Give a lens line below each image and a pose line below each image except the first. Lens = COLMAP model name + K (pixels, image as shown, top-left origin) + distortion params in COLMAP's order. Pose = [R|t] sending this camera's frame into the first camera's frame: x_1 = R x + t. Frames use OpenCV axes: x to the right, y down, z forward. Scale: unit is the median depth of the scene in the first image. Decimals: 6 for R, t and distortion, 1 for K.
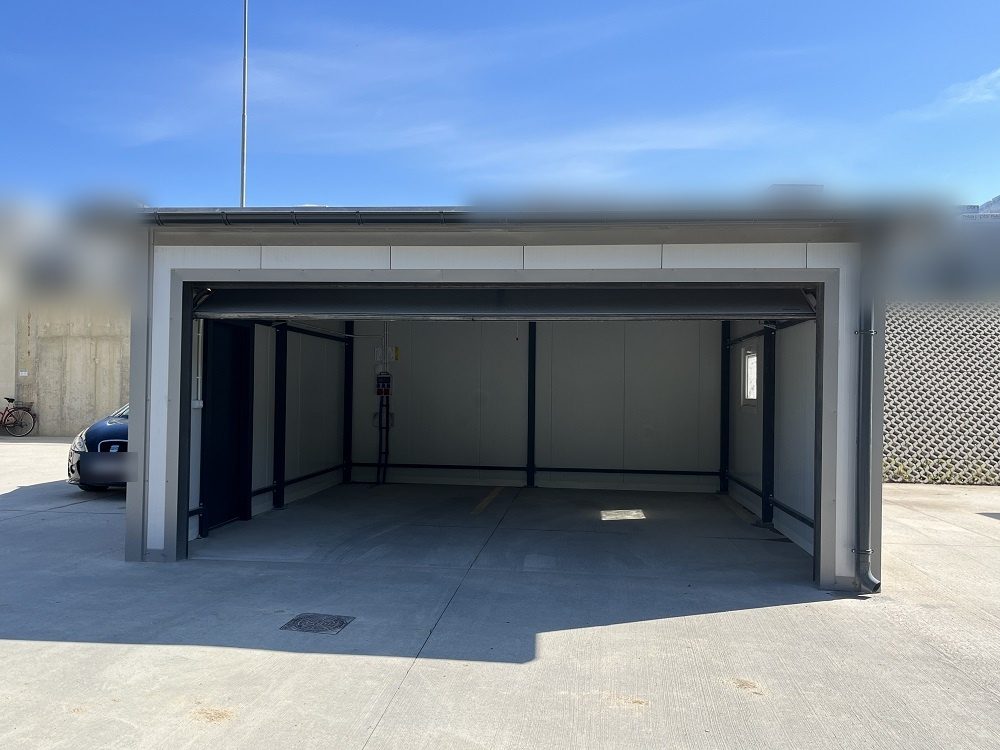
lens RADIAL K [[836.2, 0, 500.0], [0, 836.2, 375.0], [0, 0, 1]] dist [0.028510, -0.013042]
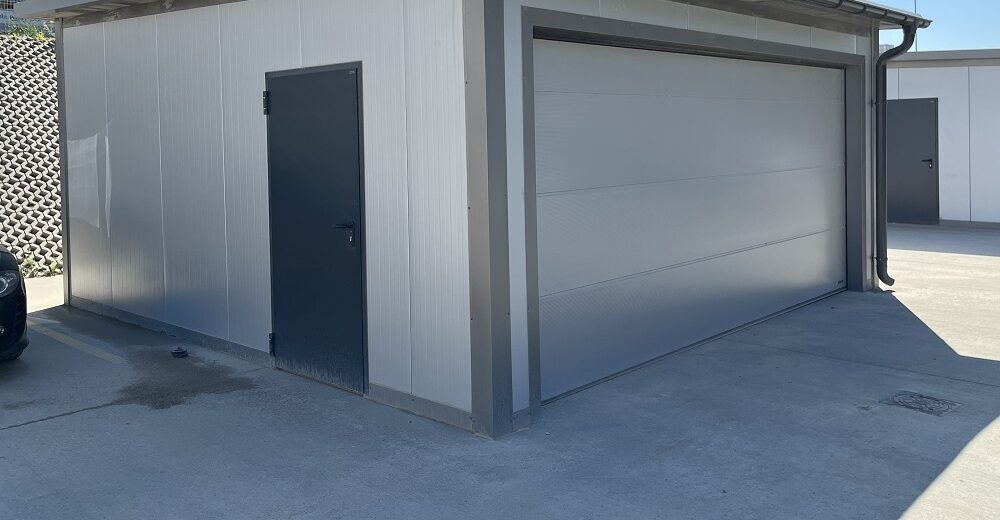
lens RADIAL K [[830.6, 0, 489.1], [0, 830.6, 160.1], [0, 0, 1]] dist [0.017882, 0.000495]
pose [[0.615269, -0.051584, 0.786628, -1.044940], [0.016888, 0.998490, 0.052268, -0.039026], [-0.788136, -0.018874, 0.615211, 0.653522]]
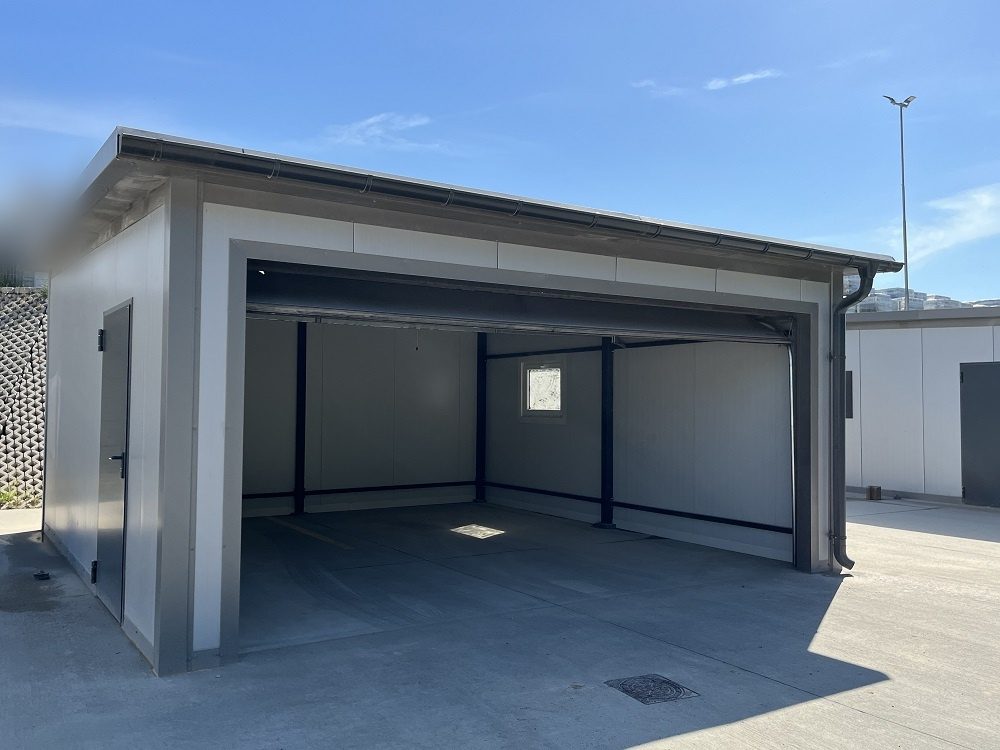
lens RADIAL K [[840.0, 0, 488.9], [0, 840.0, 371.5], [0, 0, 1]] dist [0.013257, 0.003792]
pose [[0.785358, 0.013891, 0.618885, -0.713032], [-0.005784, 0.999869, -0.015102, -0.008331], [-0.619014, 0.008281, 0.785336, 0.351869]]
